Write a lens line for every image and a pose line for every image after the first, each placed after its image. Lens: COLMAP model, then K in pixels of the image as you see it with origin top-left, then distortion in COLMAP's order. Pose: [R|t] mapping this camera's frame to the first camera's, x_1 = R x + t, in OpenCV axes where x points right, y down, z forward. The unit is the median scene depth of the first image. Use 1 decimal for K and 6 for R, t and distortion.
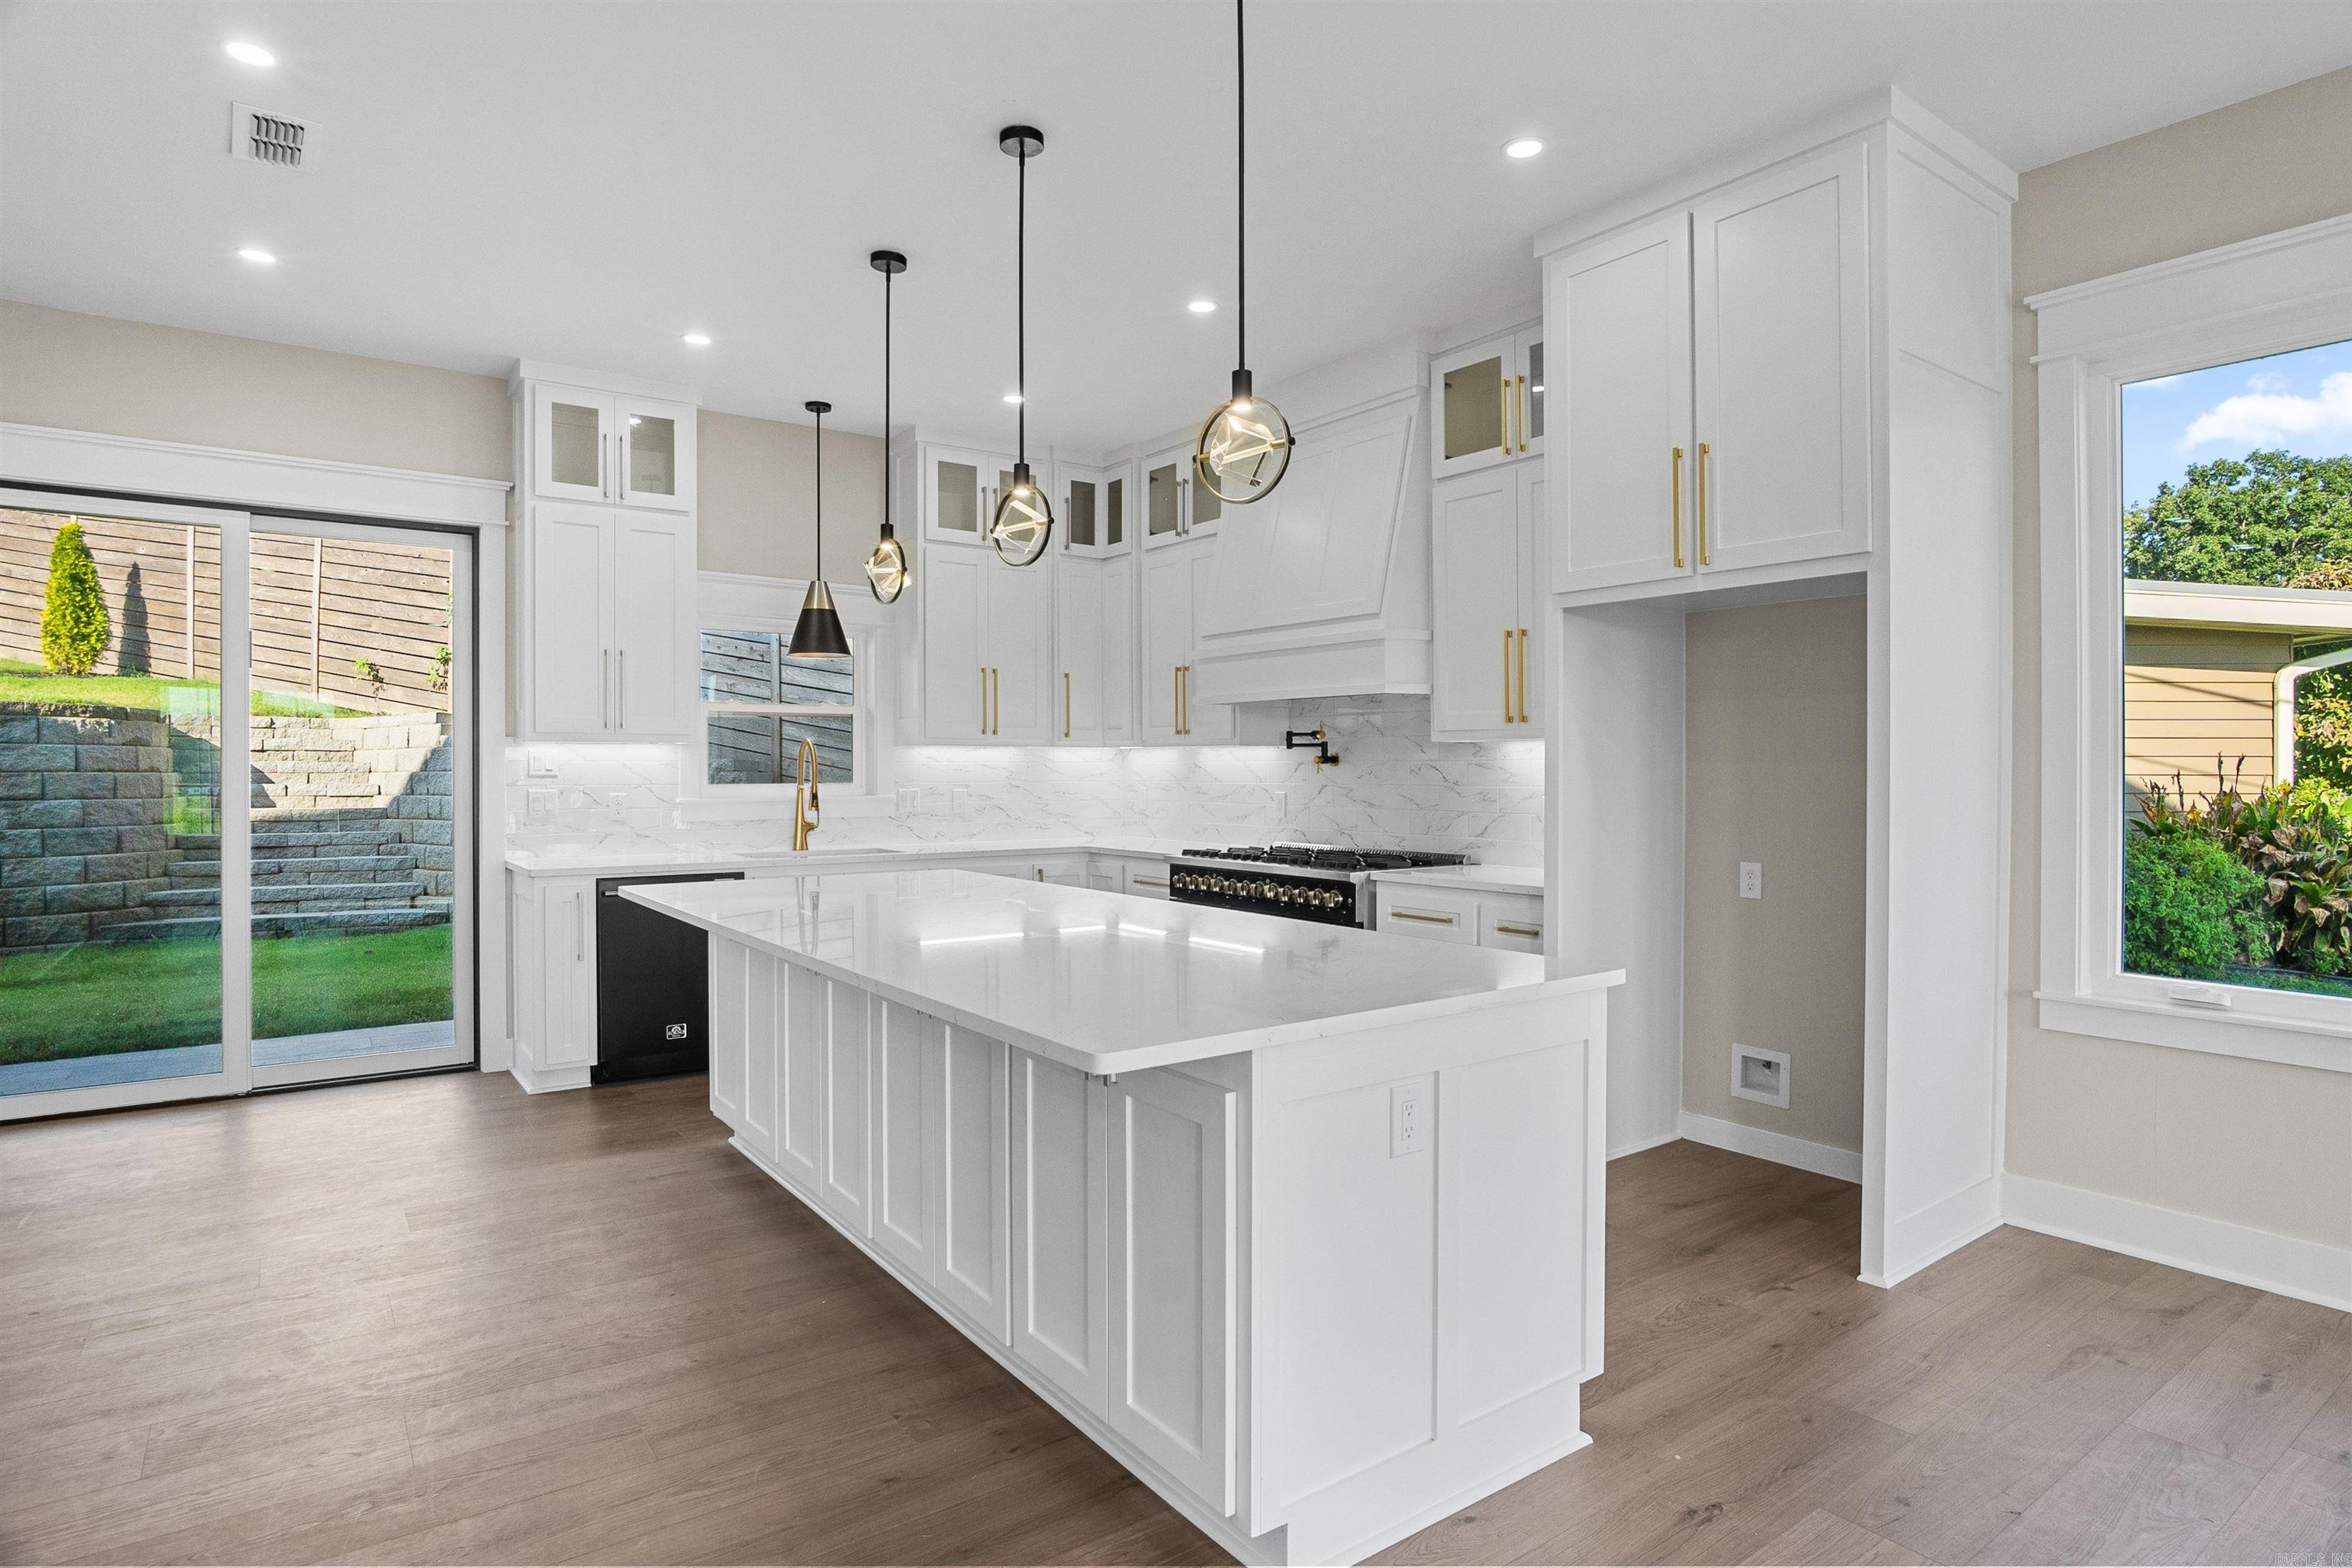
lens RADIAL K [[1259.7, 0, 1178.7], [0, 1259.7, 767.3], [0, 0, 1]] dist [-0.036355, 0.009937]
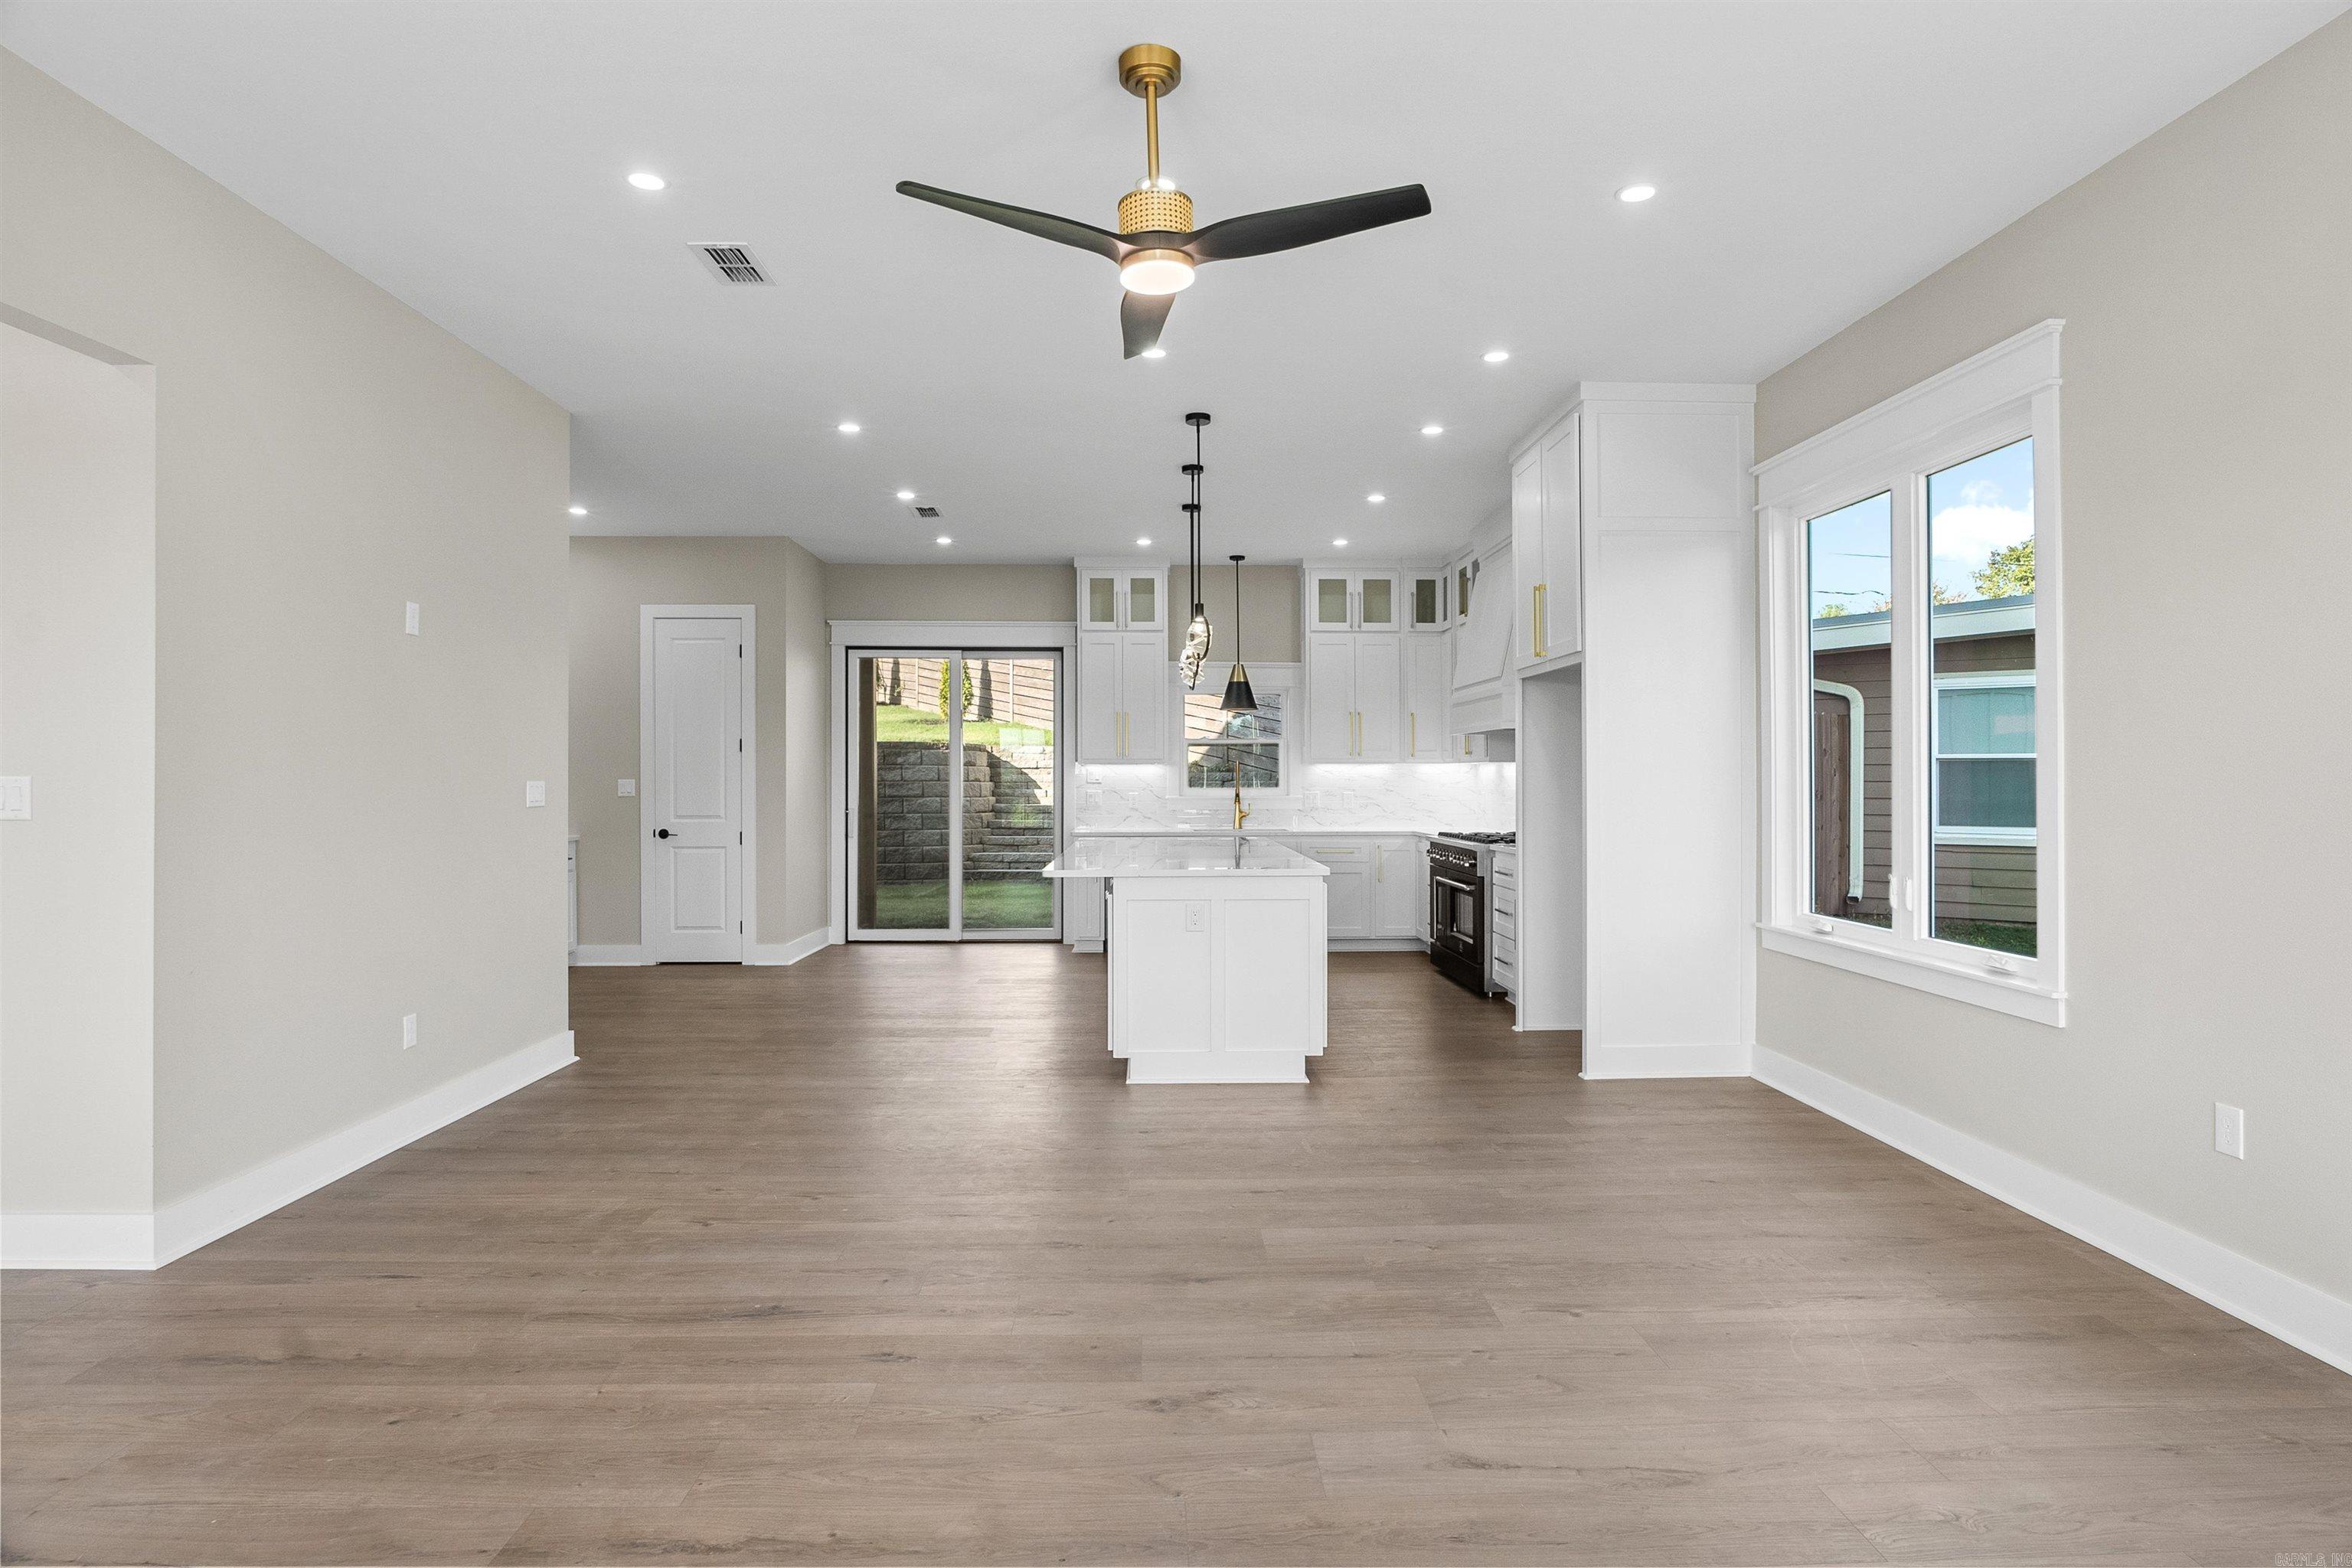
lens RADIAL K [[1259.7, 0, 1178.7], [0, 1259.7, 767.3], [0, 0, 1]] dist [-0.036355, 0.009937]
pose [[0.824049, -0.006614, -0.566480, 0.591258], [0.001417, 0.999953, -0.009613, 0.002176], [0.566517, 0.007119, 0.824020, -0.406365]]
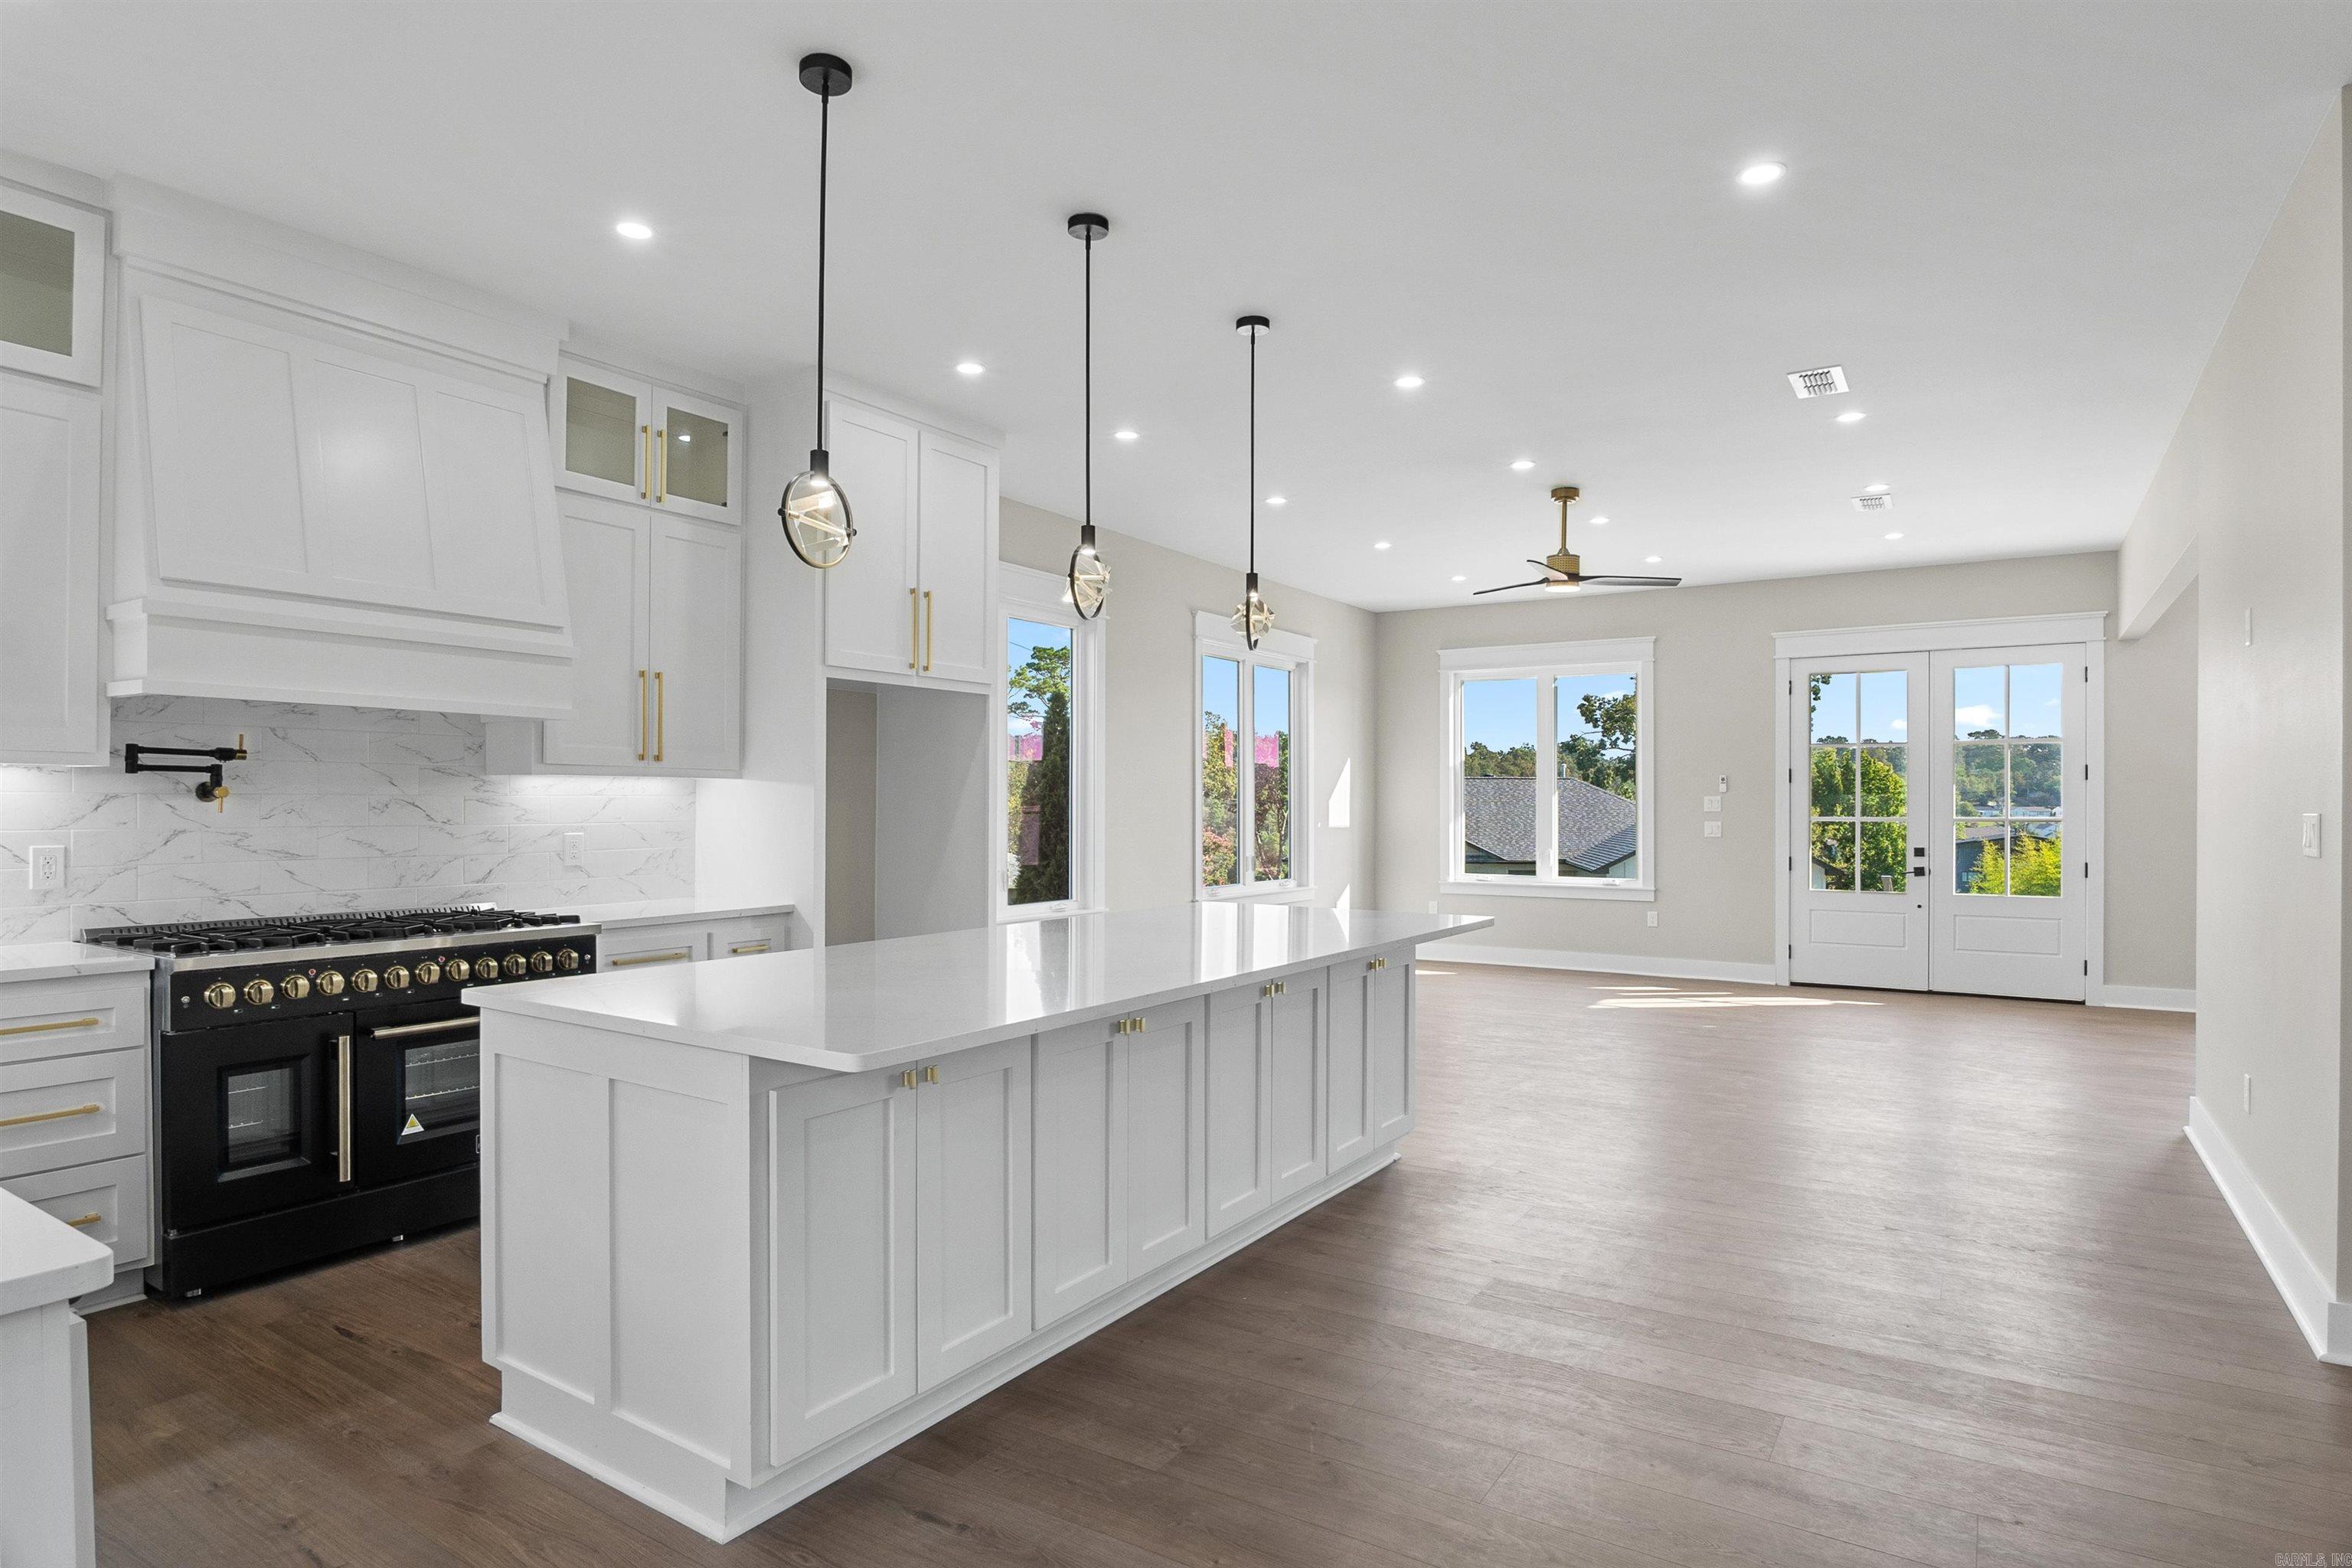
lens RADIAL K [[1271.5, 0, 1181.2], [0, 1271.5, 801.3], [0, 0, 1]] dist [-0.025845, 0.002058]
pose [[-0.359654, 0.002113, 0.933083, -0.686781], [-0.002186, 0.999993, -0.003107, -0.000107], [-0.933083, -0.003157, -0.359646, 0.769580]]
